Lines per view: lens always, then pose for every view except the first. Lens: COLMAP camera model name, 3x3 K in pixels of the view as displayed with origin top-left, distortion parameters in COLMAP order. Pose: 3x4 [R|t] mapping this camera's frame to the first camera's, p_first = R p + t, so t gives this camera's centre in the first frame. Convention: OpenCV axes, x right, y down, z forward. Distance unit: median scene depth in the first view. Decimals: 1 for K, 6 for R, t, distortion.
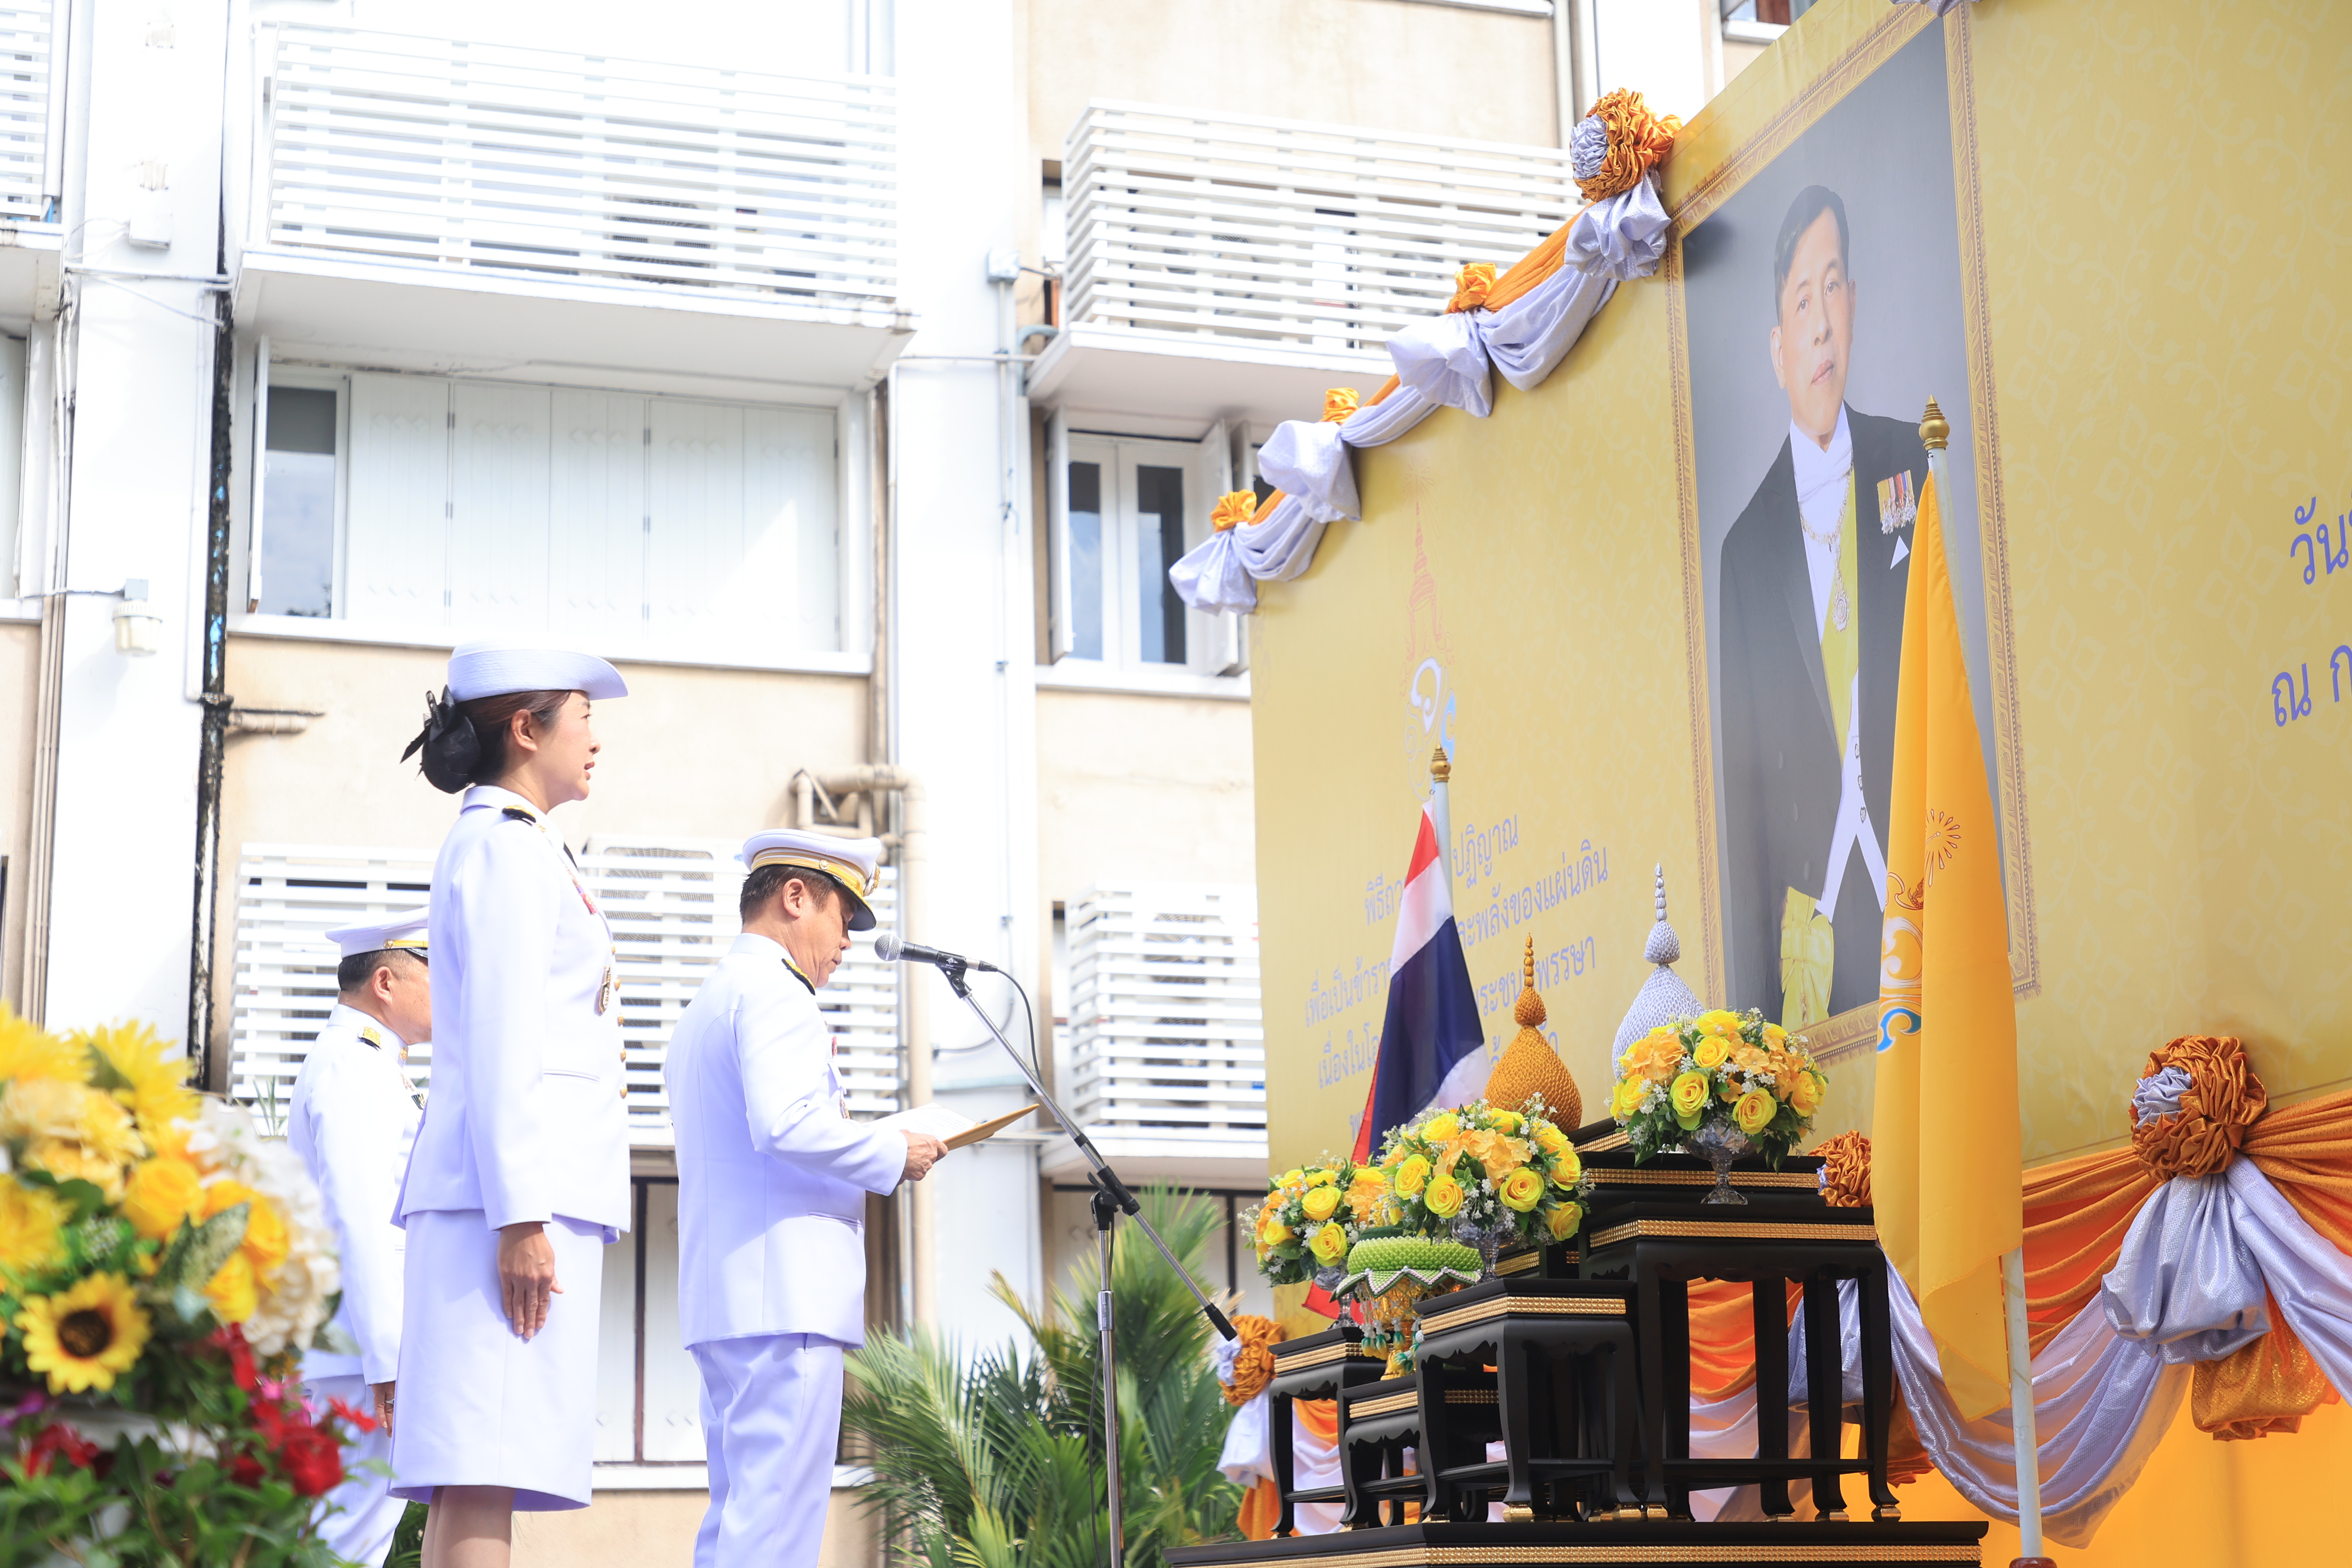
lens RADIAL K [[3790.5, 0, 1189.1], [0, 3790.5, 787.7], [0, 0, 1]] dist [0.084902, 0.000000]
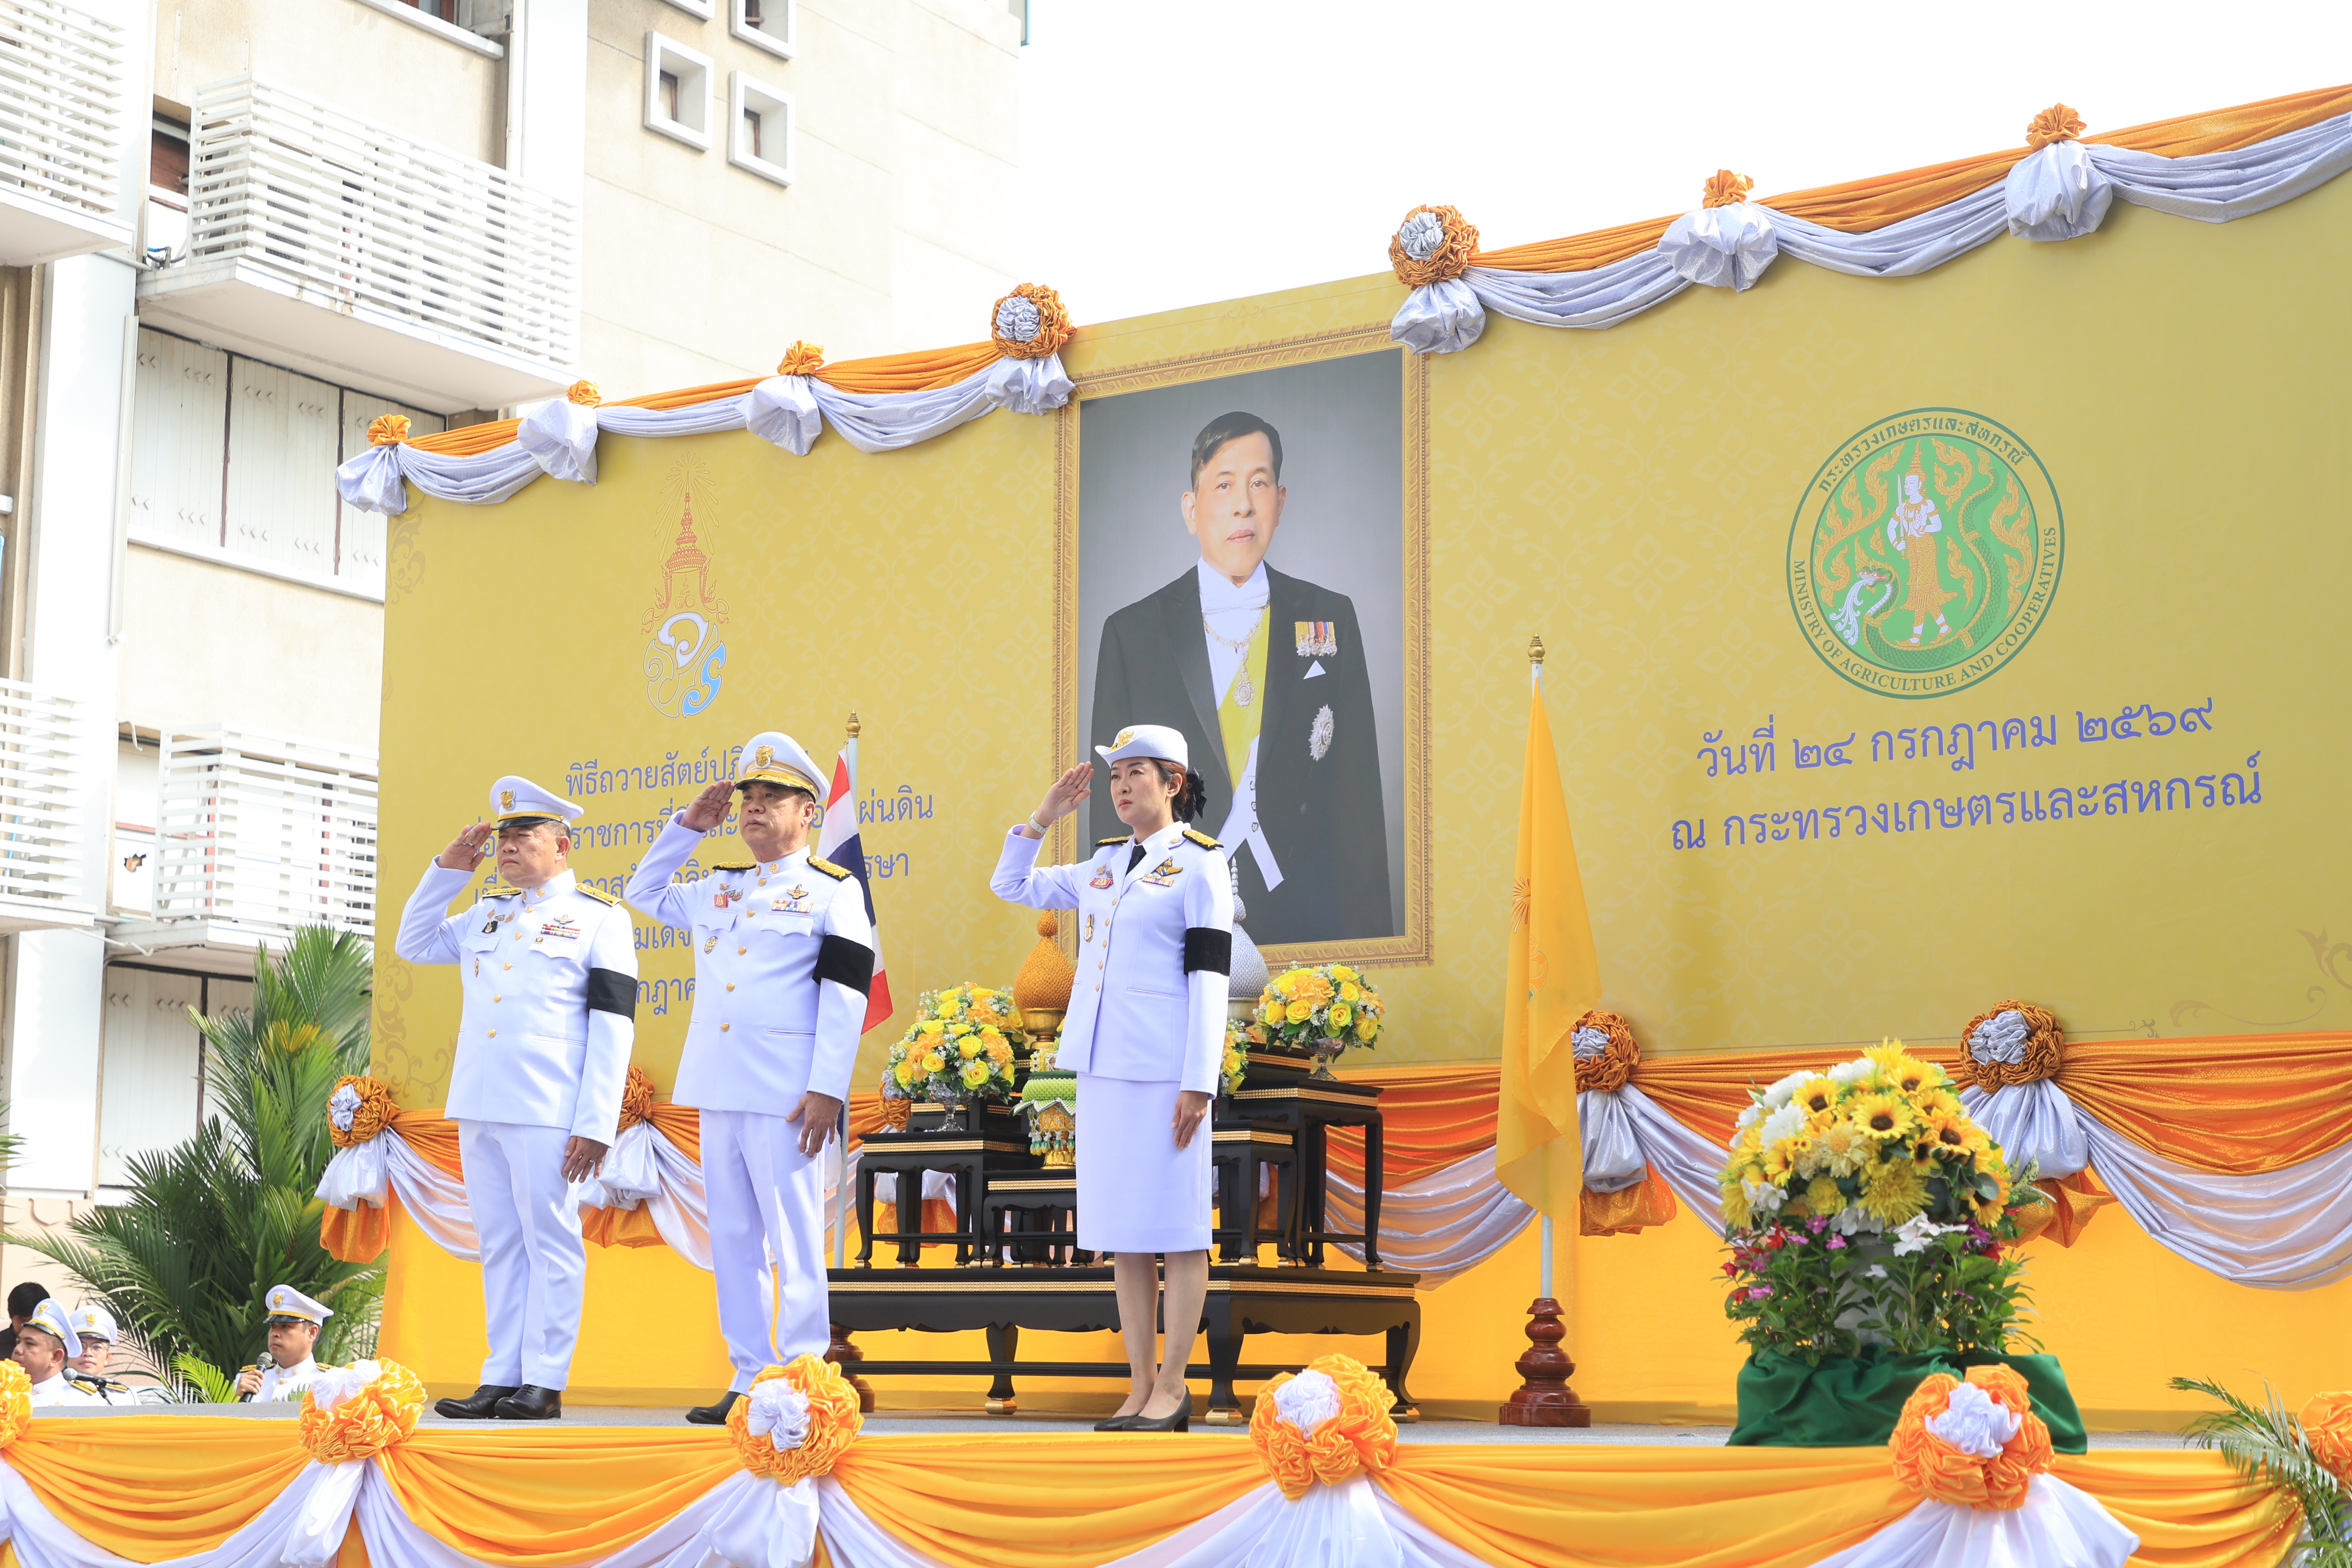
lens RADIAL K [[3839.5, 0, 1168.8], [0, 3839.5, 786.4], [0, 0, 1]] dist [0.255242, 0.000000]
pose [[0.781627, 0.109733, 0.614018, -0.731921], [-0.155512, 0.987601, 0.021465, -0.033563], [-0.604049, -0.112265, 0.789000, -0.211750]]
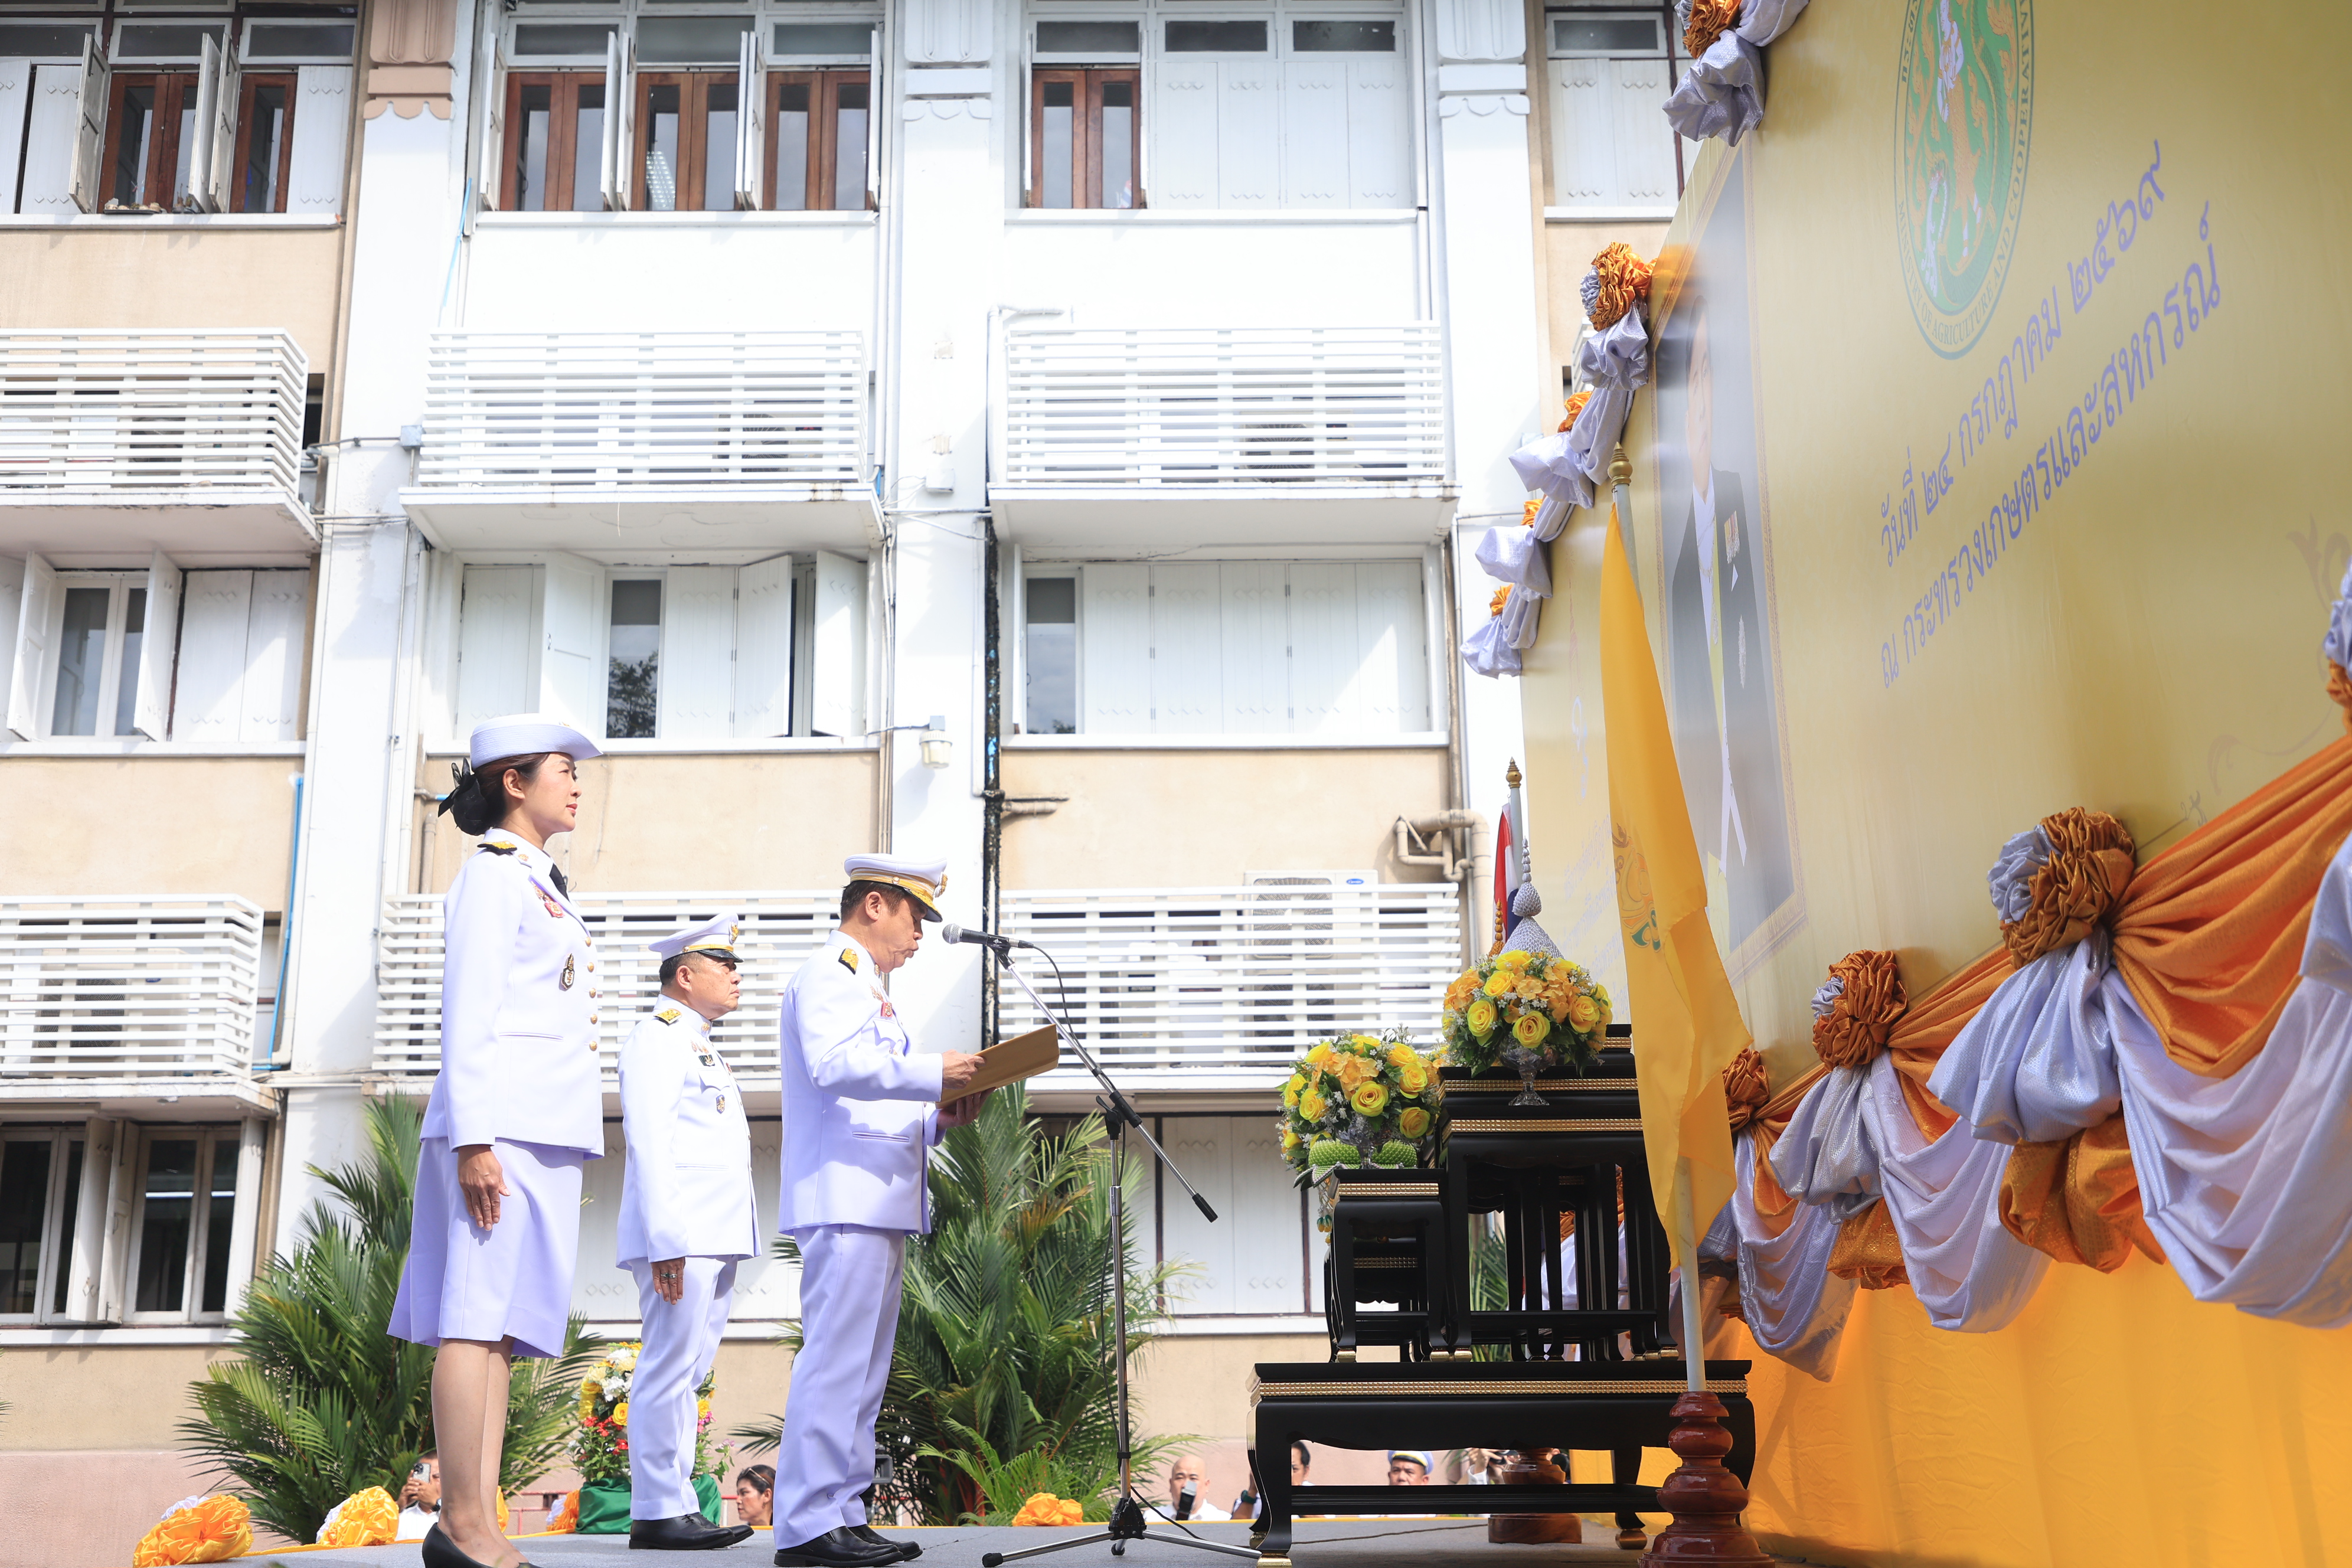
lens RADIAL K [[2633.4, 0, 1168.5], [0, 2633.4, 777.1], [0, 0, 1]] dist [0.013838, 0.000000]
pose [[0.957854, -0.065994, -0.279572, 0.209512], [0.059055, 0.997703, -0.033180, 0.018139], [0.281119, 0.015271, 0.959551, 0.102882]]
